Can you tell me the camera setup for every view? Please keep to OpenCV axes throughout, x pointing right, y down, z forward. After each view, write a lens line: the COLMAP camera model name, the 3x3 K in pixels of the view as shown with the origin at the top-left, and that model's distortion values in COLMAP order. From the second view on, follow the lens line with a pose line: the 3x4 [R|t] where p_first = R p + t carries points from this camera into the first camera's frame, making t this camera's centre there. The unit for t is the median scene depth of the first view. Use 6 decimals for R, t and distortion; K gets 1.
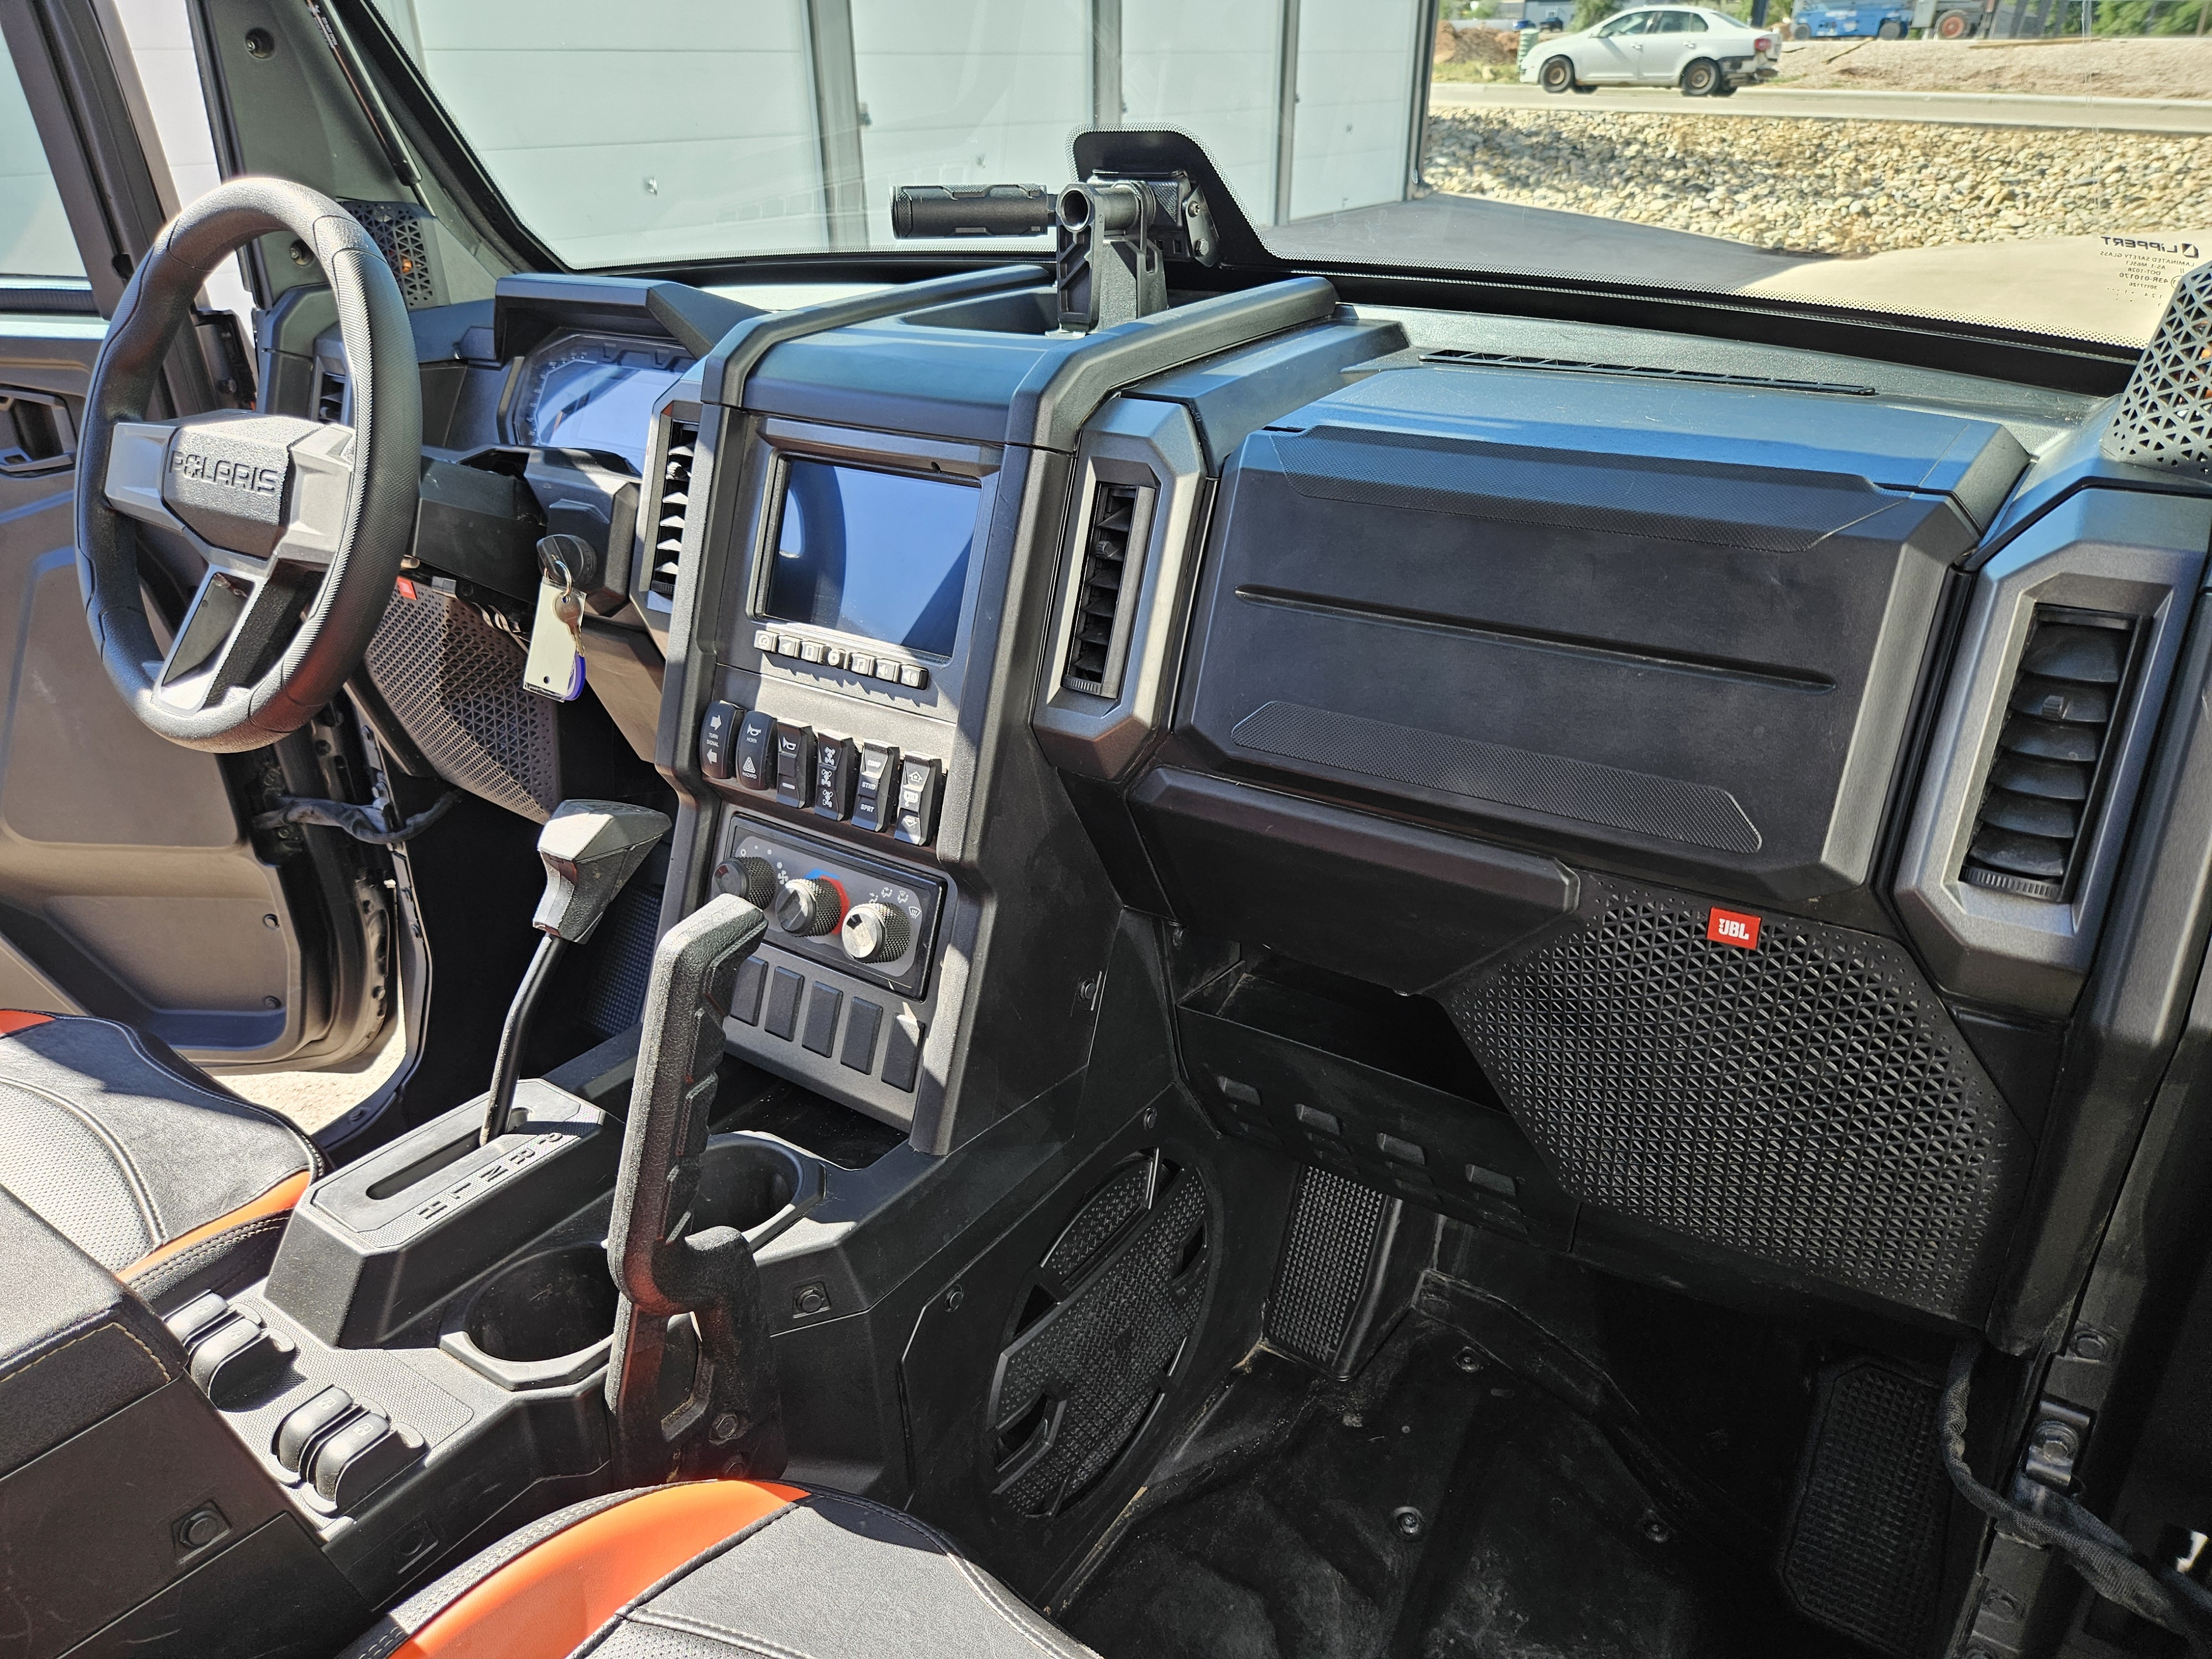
lens RADIAL K [[1496.3, 0, 1104.6], [0, 1496.3, 819.9], [0, 0, 1]] dist [0.028191, -0.016720]
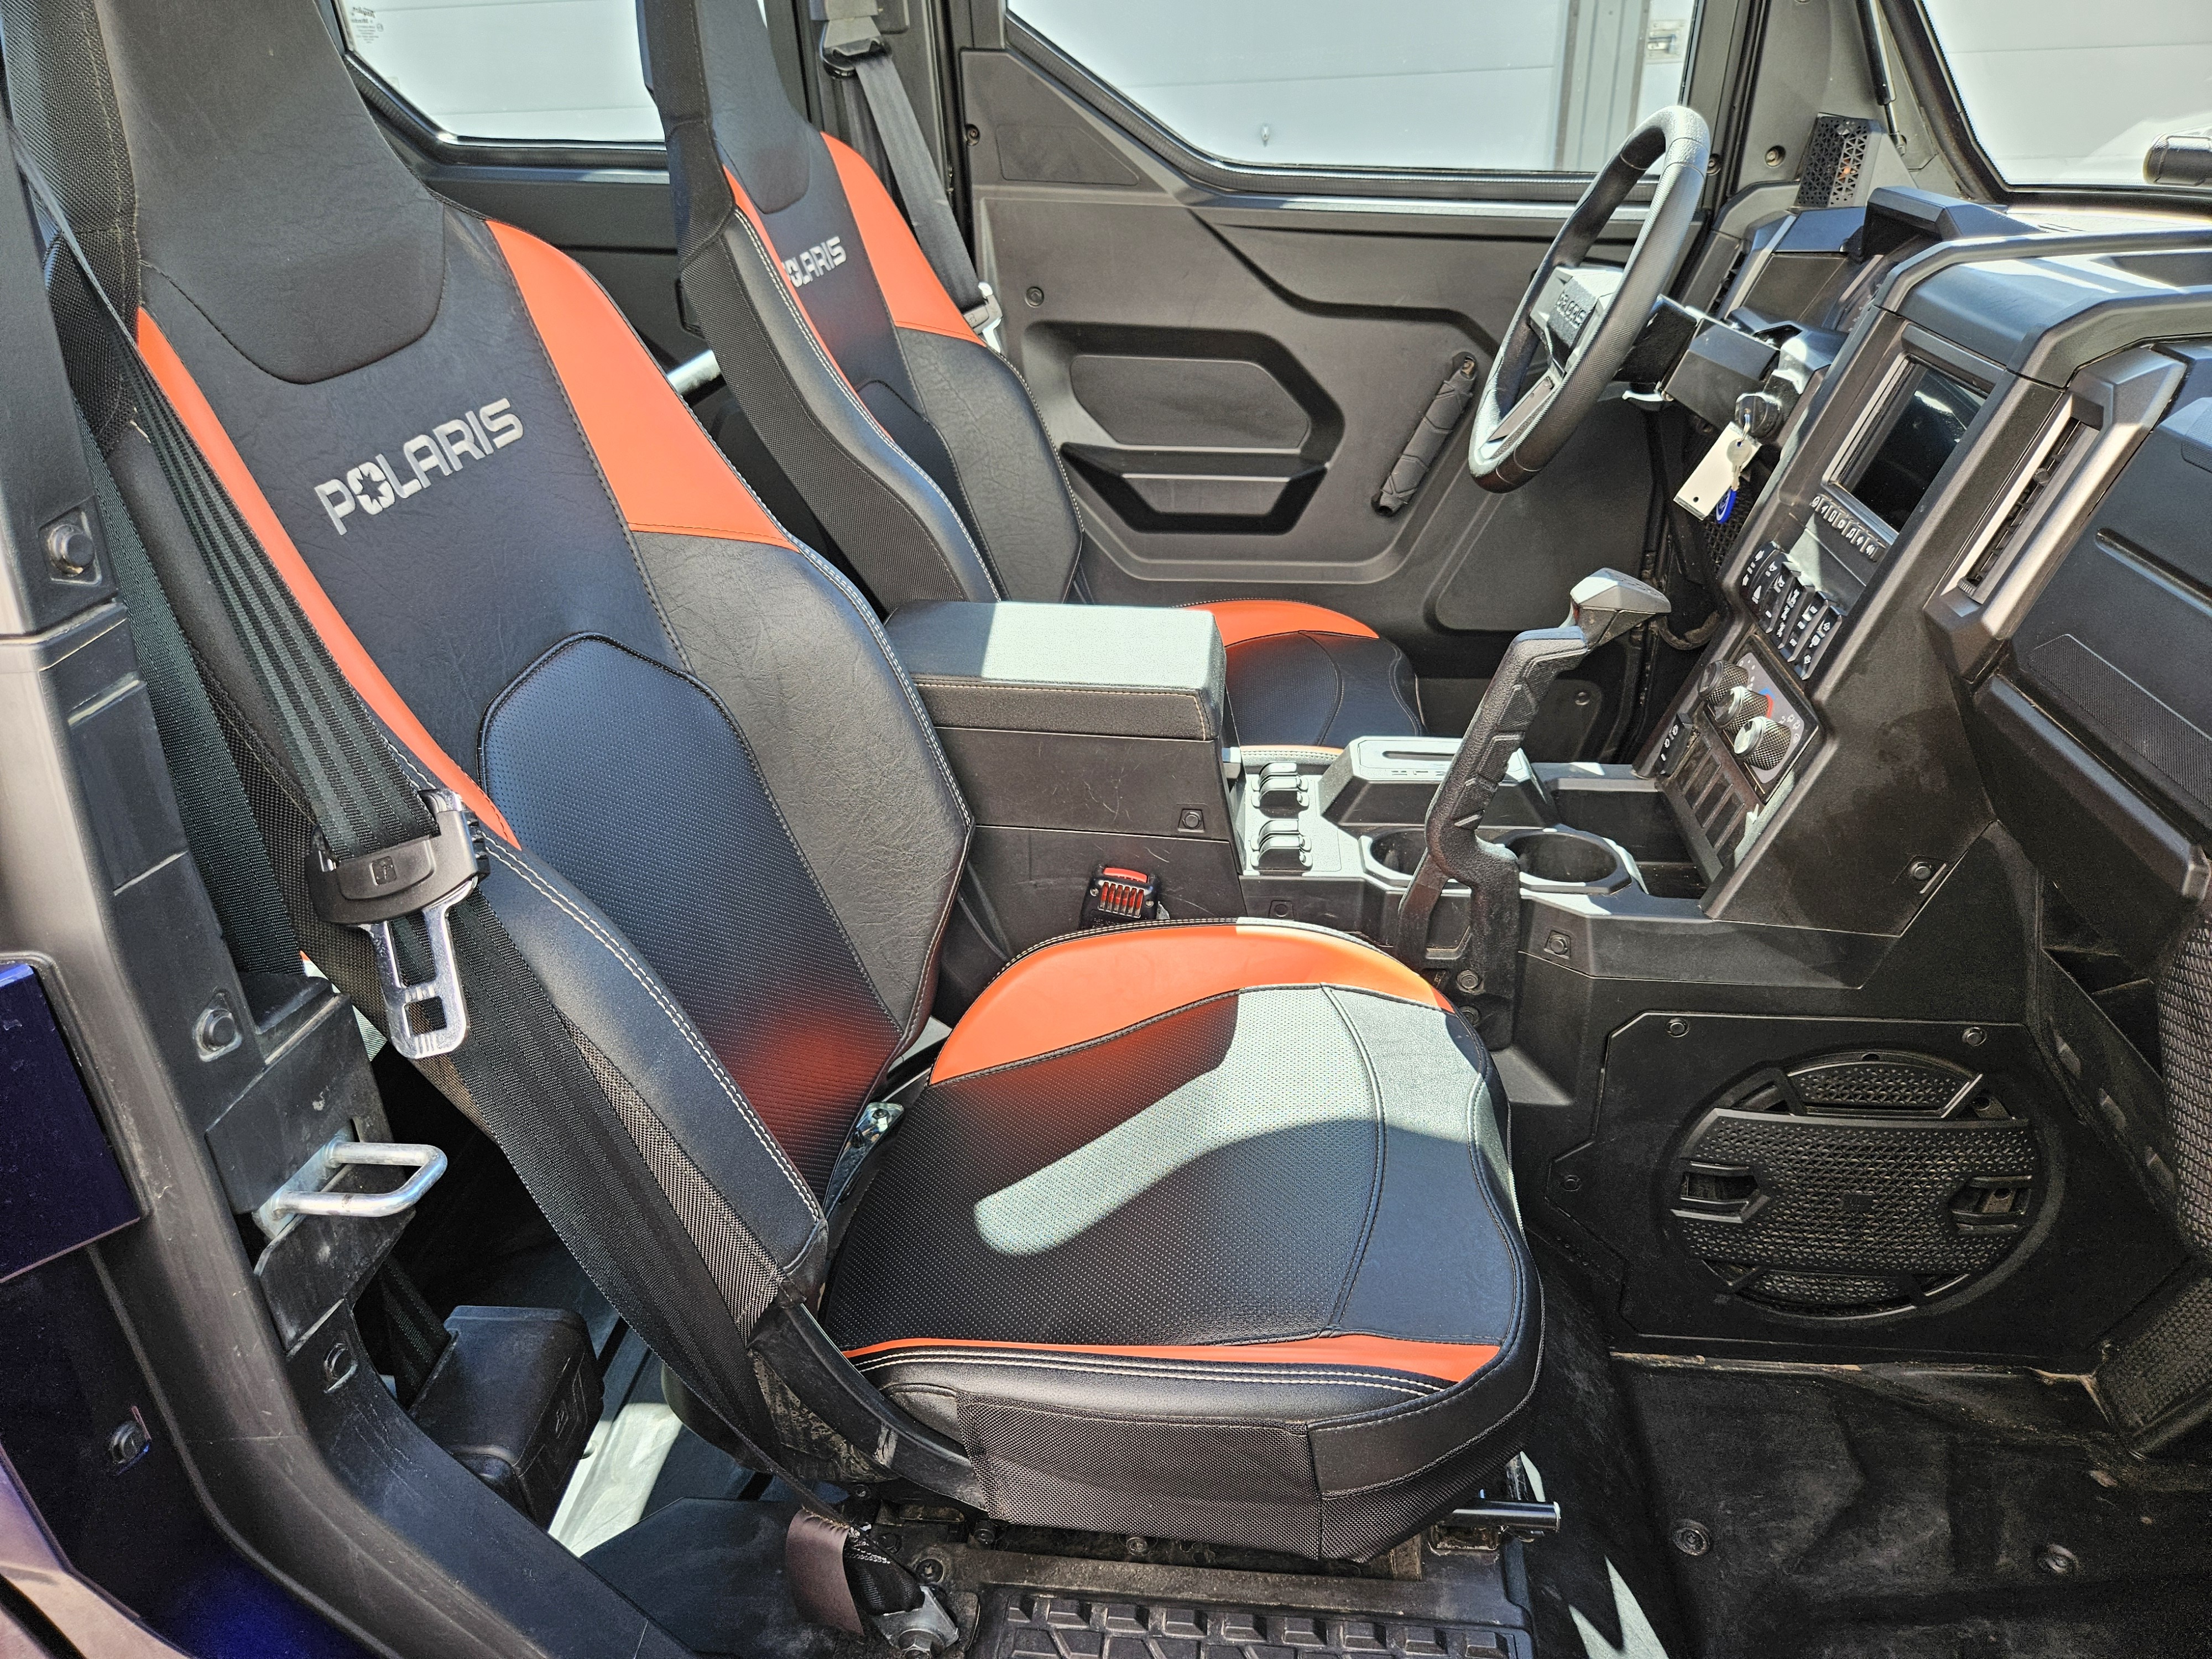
lens RADIAL K [[1496.3, 0, 1098.7], [0, 1496.3, 828.4], [0, 0, 1]] dist [0.028191, -0.016720]
pose [[0.487868, 0.411420, -0.769882, 0.639991], [-0.350672, 0.900041, 0.258758, 0.009970], [0.799383, 0.143737, 0.583375, -0.181578]]
